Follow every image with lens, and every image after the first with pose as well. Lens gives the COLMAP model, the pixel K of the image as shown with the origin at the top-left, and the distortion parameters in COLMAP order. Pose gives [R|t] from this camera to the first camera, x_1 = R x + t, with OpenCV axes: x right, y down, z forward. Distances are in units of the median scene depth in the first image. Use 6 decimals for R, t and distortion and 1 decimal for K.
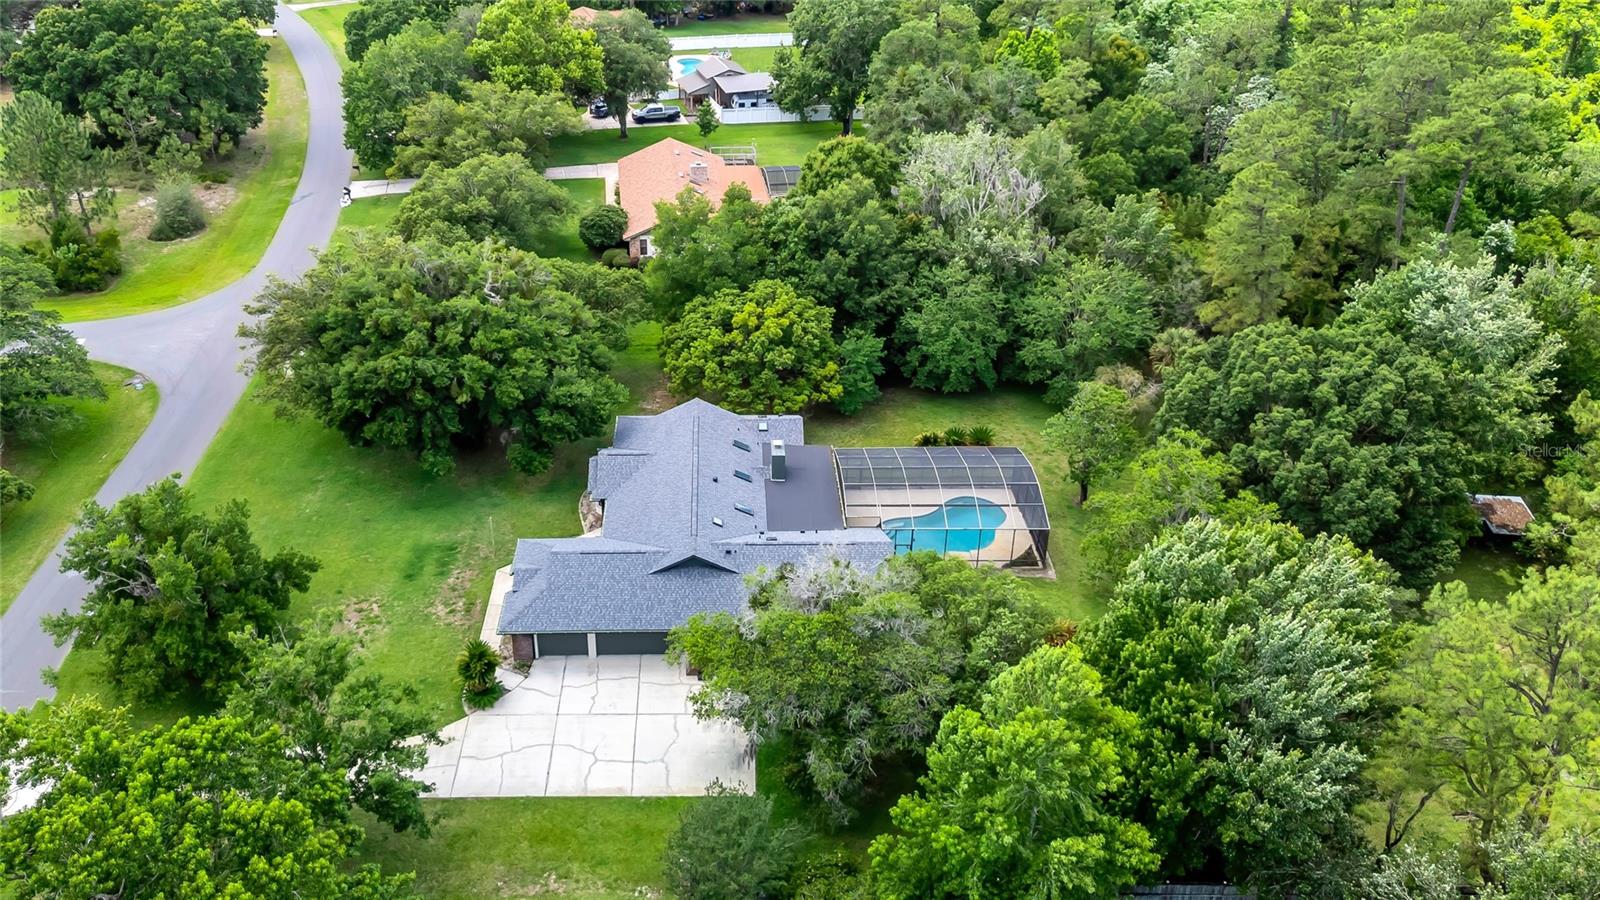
lens RADIAL K [[1176.0, 0, 800.0], [0, 1176.0, 450.0], [0, 0, 1]] dist [0.070689, -0.063232]
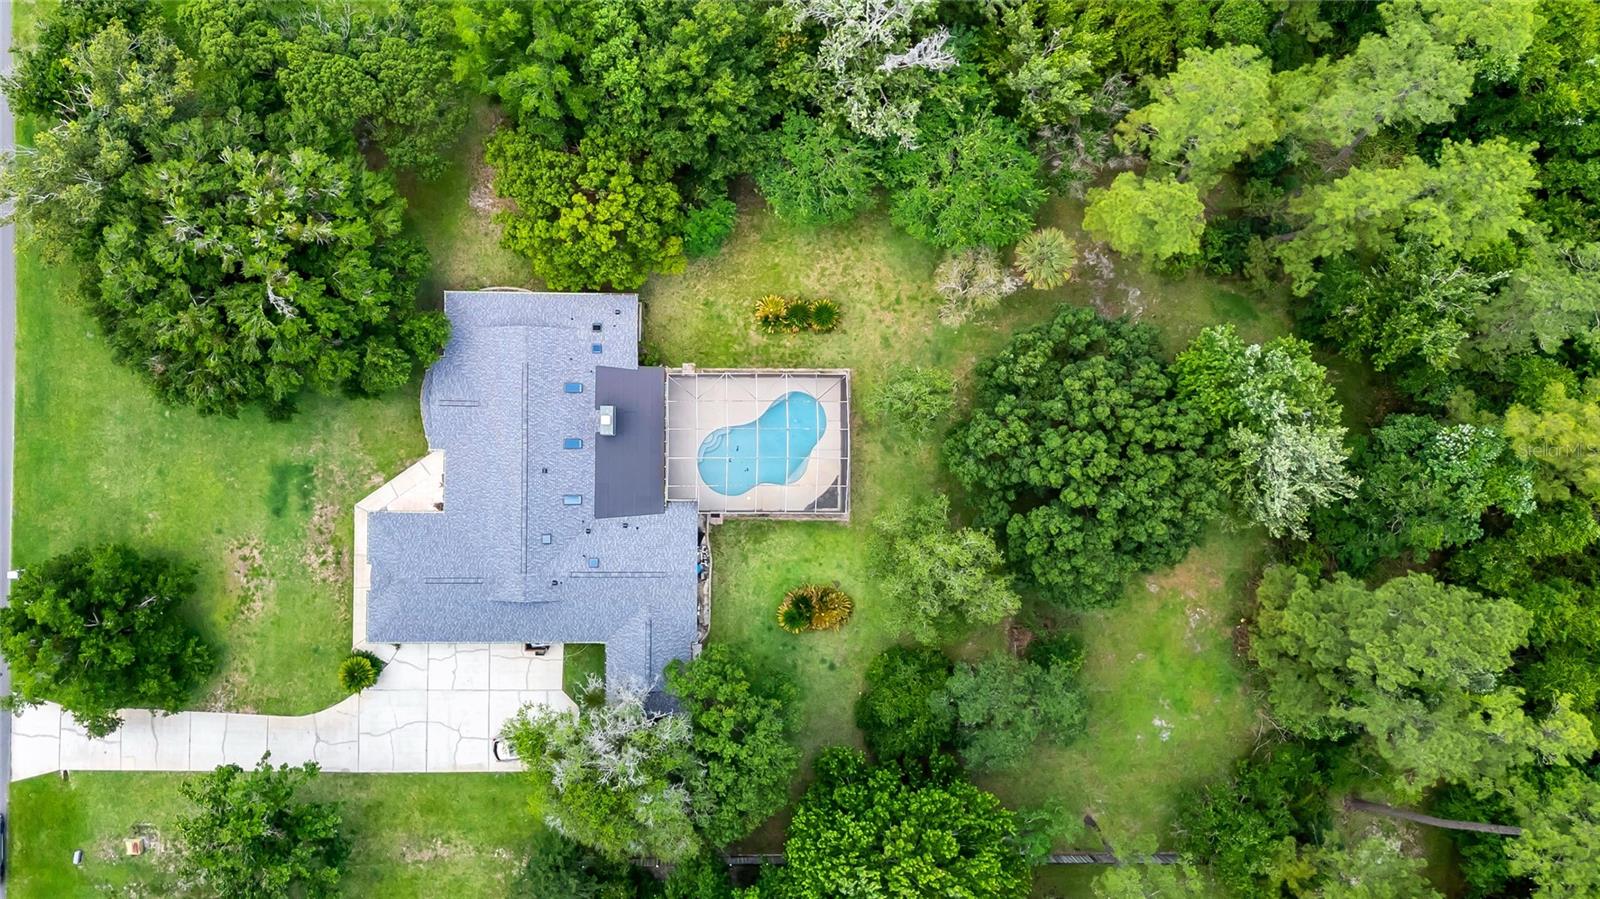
lens RADIAL K [[1176.0, 0, 800.0], [0, 1176.0, 449.5], [0, 0, 1]] dist [0.070689, -0.063232]
pose [[0.996377, 0.064717, 0.055181, 0.107492], [-0.082069, 0.561390, 0.823472, -0.961315], [0.022315, -0.825017, 0.564667, 0.446587]]
